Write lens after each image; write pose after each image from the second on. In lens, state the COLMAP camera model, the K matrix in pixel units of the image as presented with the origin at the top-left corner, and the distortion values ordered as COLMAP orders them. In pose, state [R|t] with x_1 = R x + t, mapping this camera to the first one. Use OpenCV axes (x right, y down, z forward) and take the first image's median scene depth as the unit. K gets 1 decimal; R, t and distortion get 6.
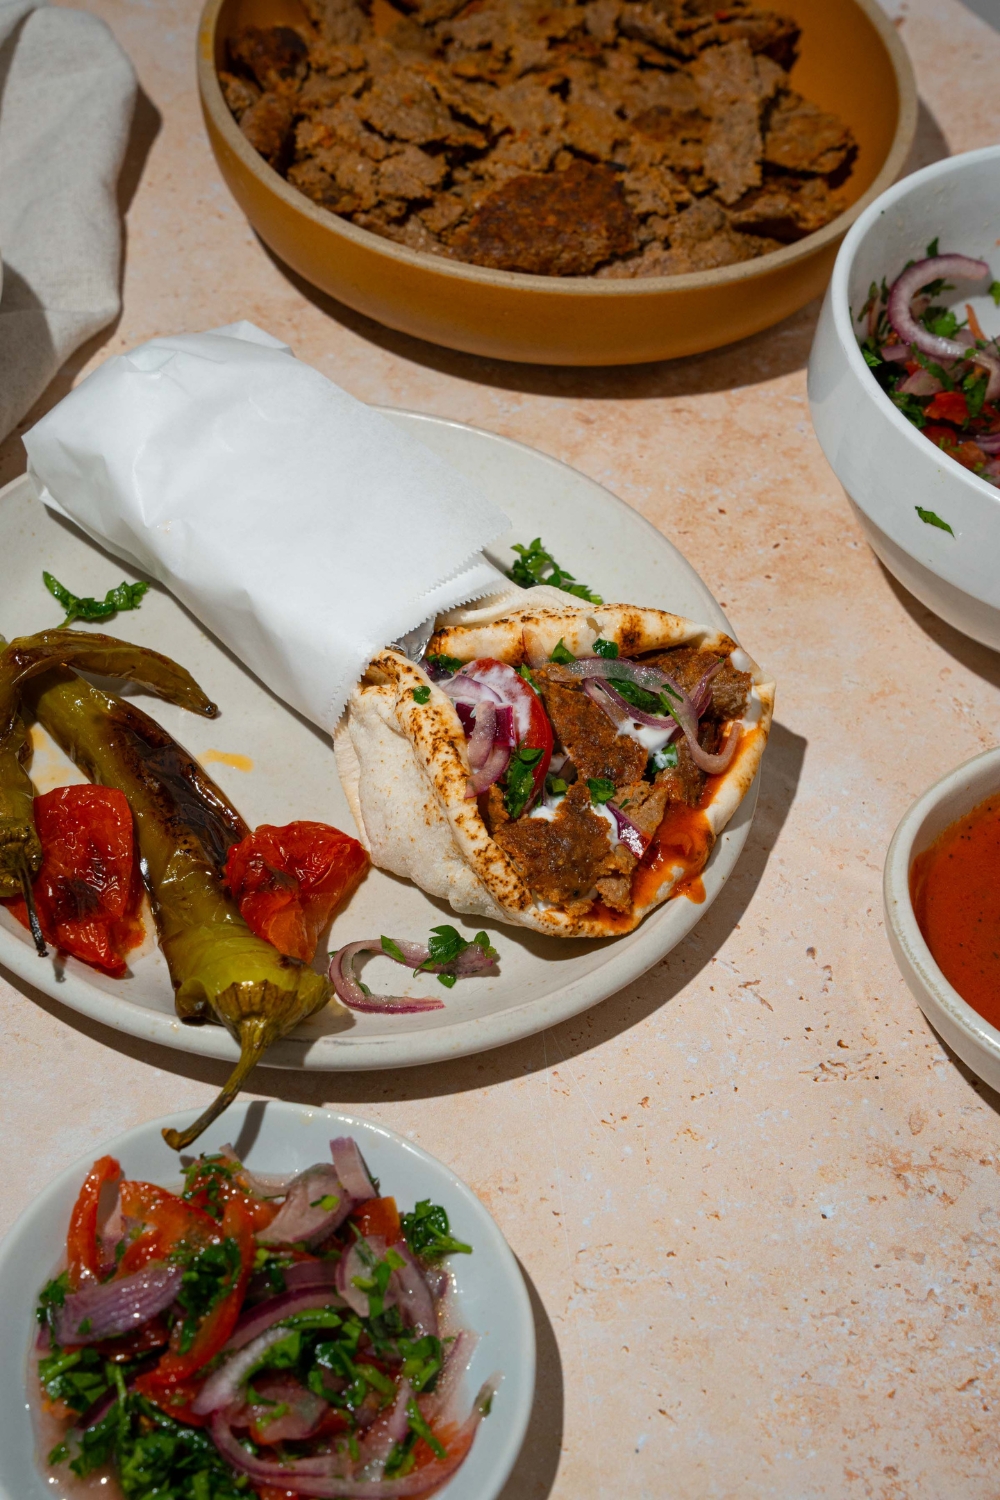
lens RADIAL K [[2337.0, 0, 458.2], [0, 2337.0, 748.6], [0, 0, 1]] dist [0.111651, 0.042504]
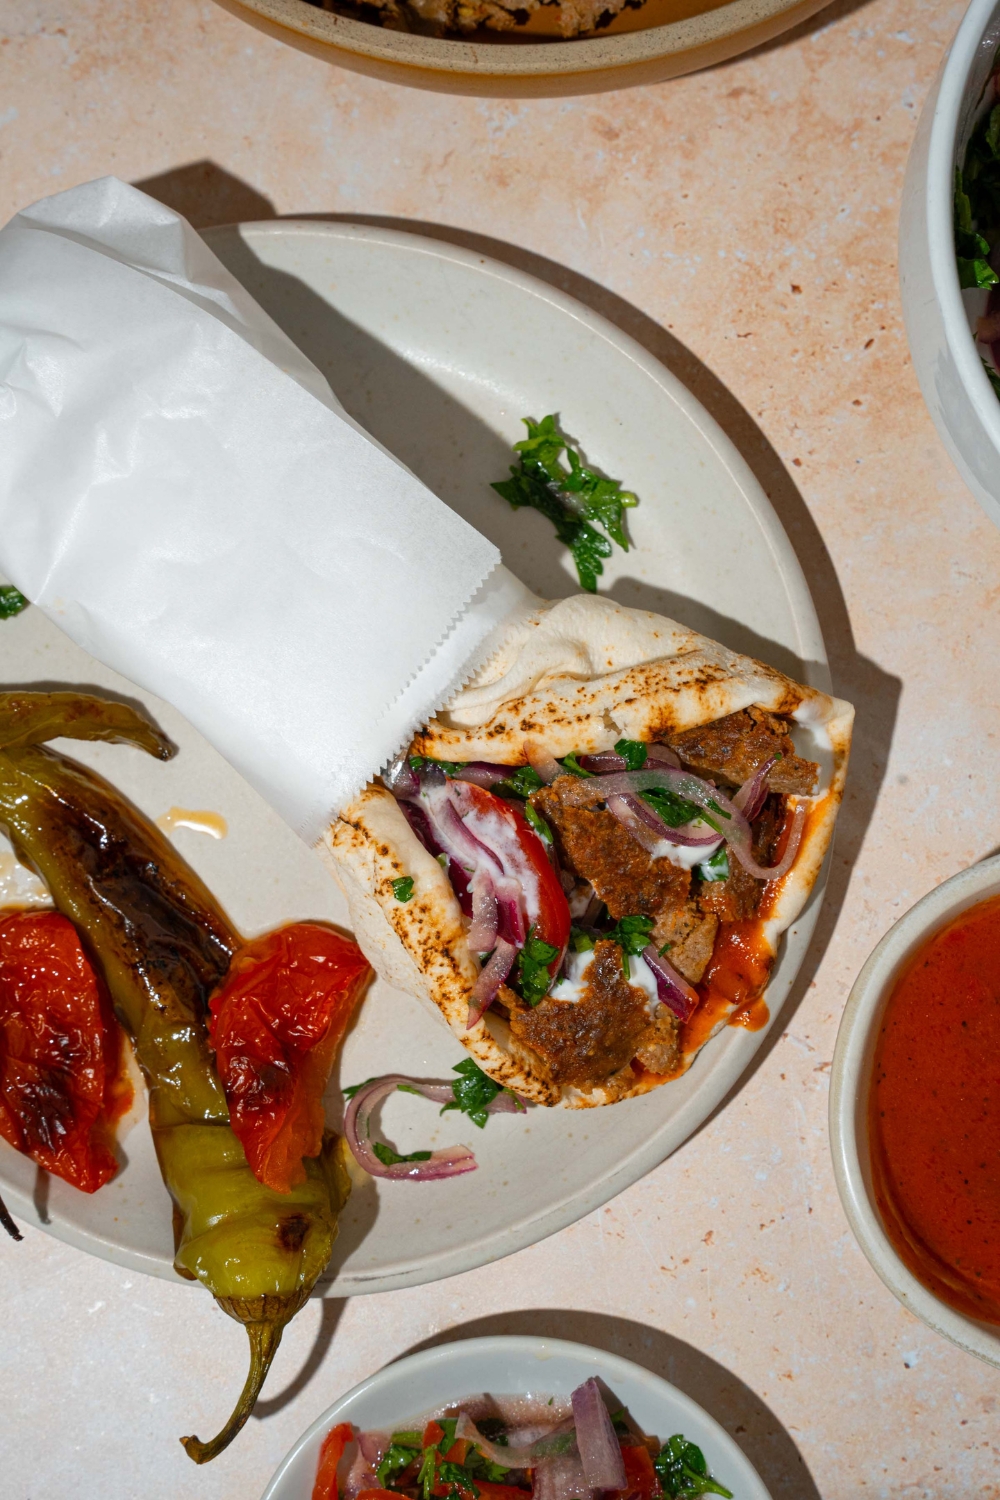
lens RADIAL K [[2337.0, 0, 458.2], [0, 2337.0, 748.6], [0, 0, 1]] dist [0.111651, 0.042504]
pose [[0.991043, -0.070662, -0.113316, 0.096780], [0.124544, 0.795261, 0.593337, -0.530755], [0.048189, -0.602135, 0.796938, 0.373423]]
